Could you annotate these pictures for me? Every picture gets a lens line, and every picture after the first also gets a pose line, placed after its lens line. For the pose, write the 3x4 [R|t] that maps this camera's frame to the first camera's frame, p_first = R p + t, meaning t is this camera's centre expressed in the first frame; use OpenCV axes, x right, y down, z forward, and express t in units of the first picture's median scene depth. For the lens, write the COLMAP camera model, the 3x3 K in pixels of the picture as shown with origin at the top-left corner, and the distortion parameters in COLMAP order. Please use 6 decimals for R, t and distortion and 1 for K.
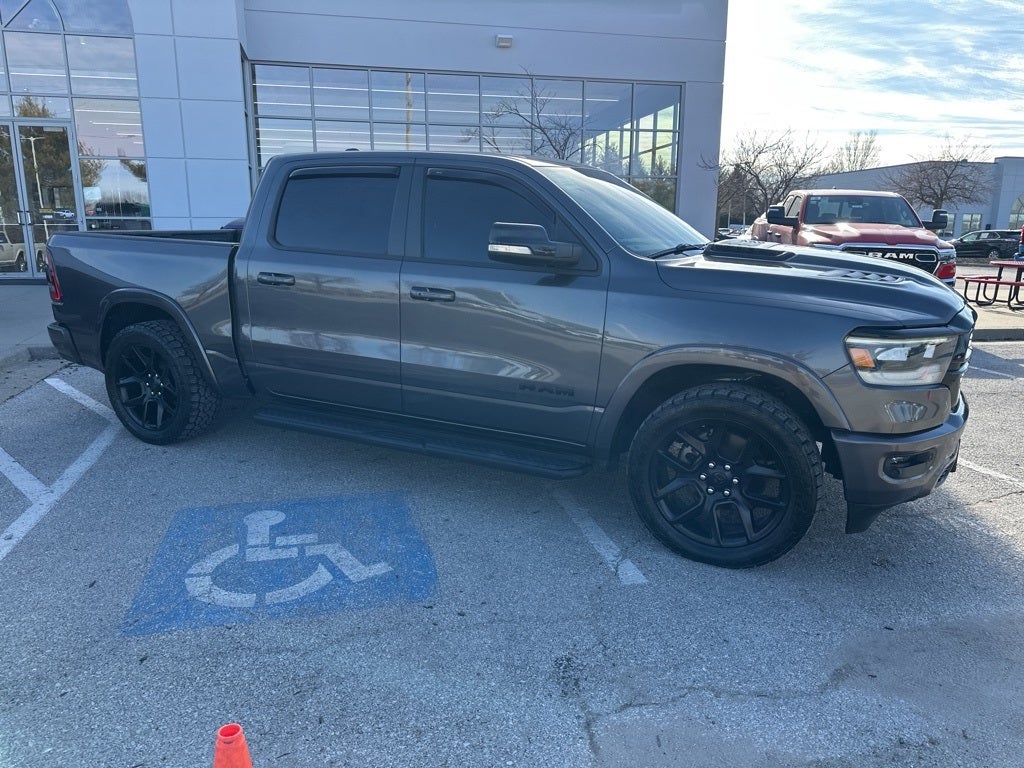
lens RADIAL K [[727.3, 0, 509.8], [0, 727.3, 383.4], [0, 0, 1]] dist [0.034066, -0.038062]
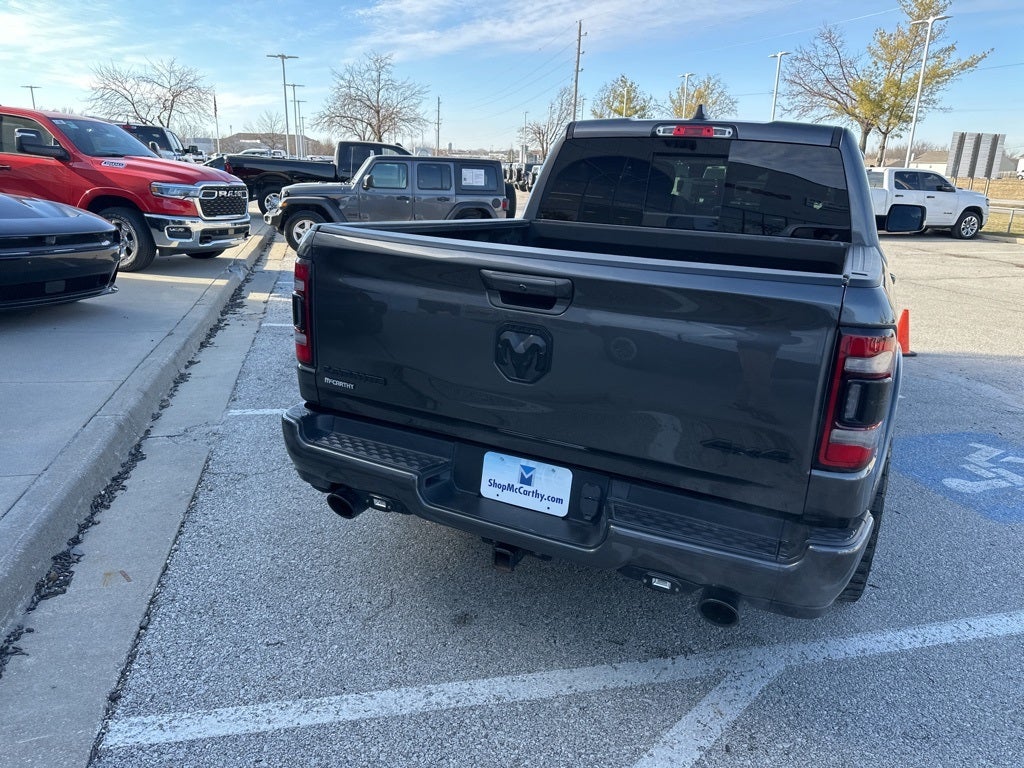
lens RADIAL K [[737.4, 0, 512.2], [0, 737.4, 357.2], [0, 0, 1]] dist [0.029284, -0.038349]
pose [[-0.030589, -0.257620, 0.965762, -1.331416], [0.168433, 0.951068, 0.259035, -0.398609], [-0.985238, 0.170590, 0.014300, 1.605331]]
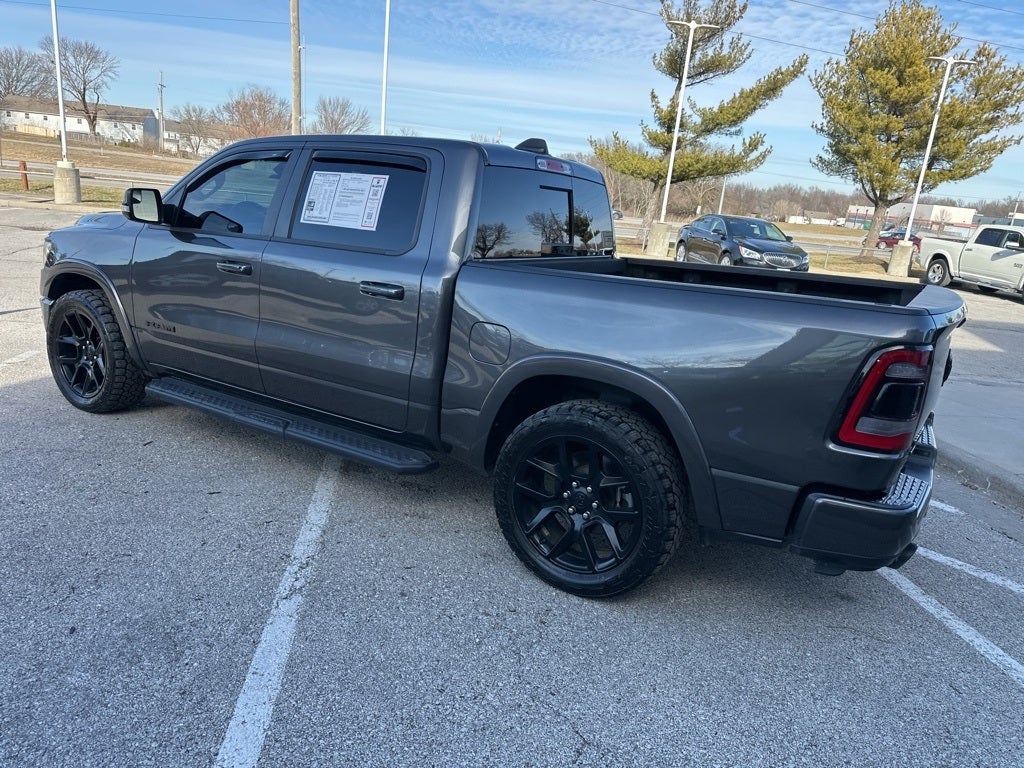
lens RADIAL K [[725.5, 0, 510.6], [0, 725.5, 389.7], [0, 0, 1]] dist [0.041044, -0.046039]
pose [[-0.992449, -0.108549, 0.057117, -0.353471], [-0.070949, 0.887874, 0.454582, -0.571766], [-0.100057, 0.447097, -0.888872, 2.398500]]
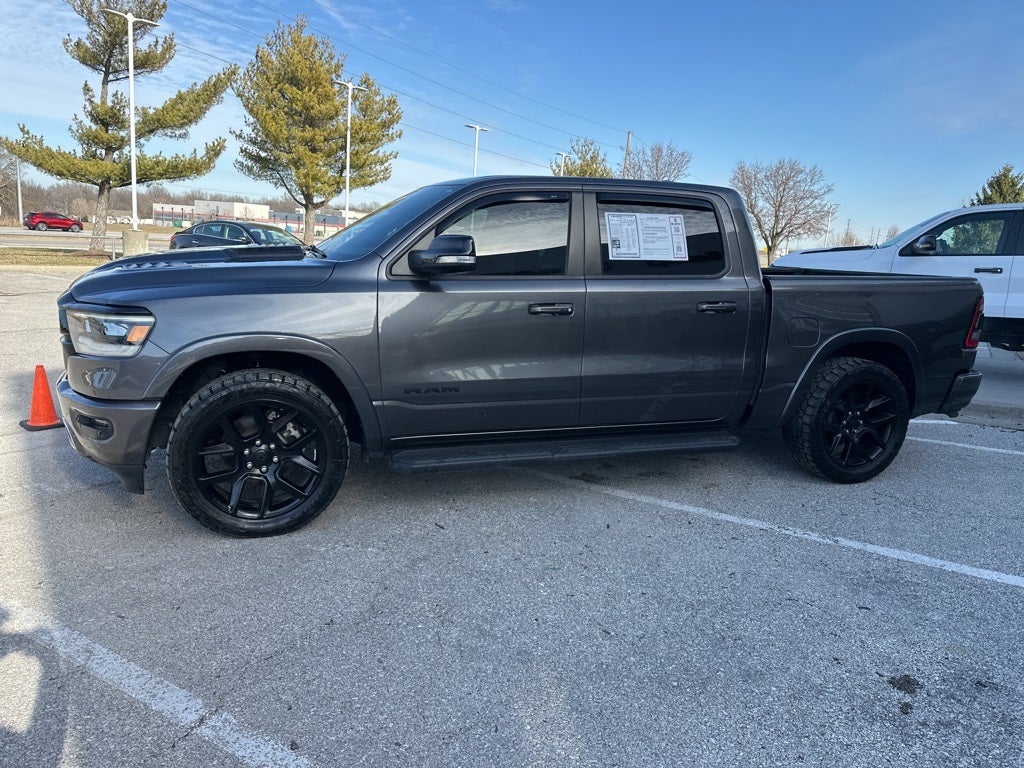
lens RADIAL K [[727.3, 0, 509.8], [0, 727.3, 383.4], [0, 0, 1]] dist [0.034066, -0.038062]
pose [[-0.687881, 0.099101, -0.719026, 0.907785], [-0.204812, 0.923875, 0.323275, -0.450406], [0.696327, 0.369640, -0.615219, 2.068990]]
